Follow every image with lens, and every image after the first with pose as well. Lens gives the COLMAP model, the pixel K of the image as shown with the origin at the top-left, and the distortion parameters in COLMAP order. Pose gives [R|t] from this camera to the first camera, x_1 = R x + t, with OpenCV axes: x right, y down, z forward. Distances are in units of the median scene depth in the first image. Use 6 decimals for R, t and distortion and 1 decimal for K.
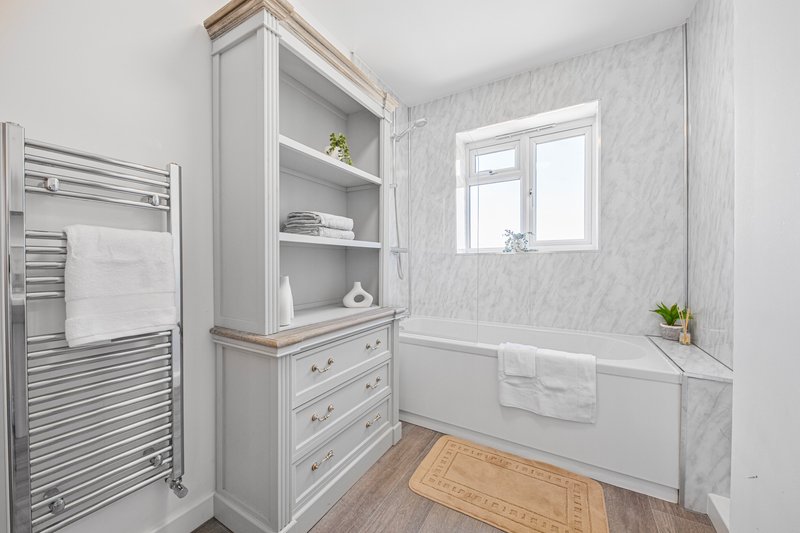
lens RADIAL K [[297.2, 0, 400.1], [0, 297.2, 267.5], [0, 0, 1]] dist [0.000293, -0.000430]
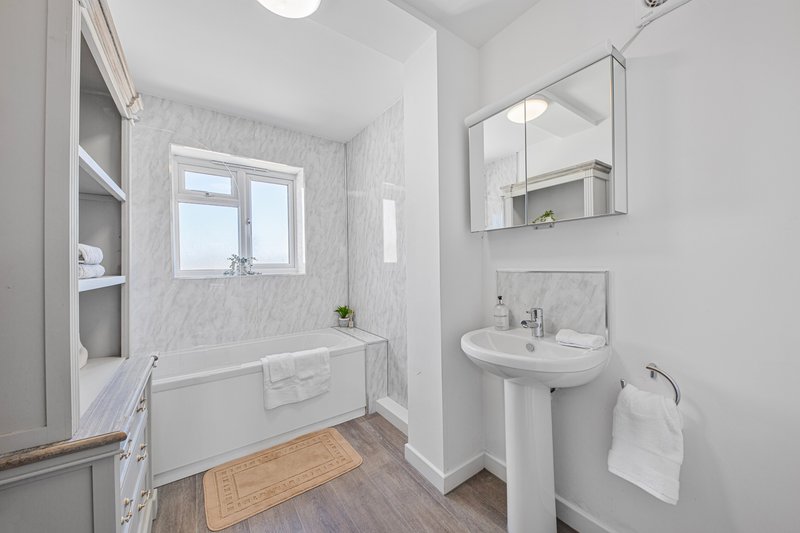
lens RADIAL K [[291.1, 0, 395.9], [0, 291.1, 265.9], [0, 0, 1]] dist [0.000221, -0.000394]
pose [[0.419807, -0.006065, 0.907593, -0.484556], [0.024130, 0.999699, -0.004481, -0.092340], [-0.907292, 0.023782, 0.419827, 0.030772]]
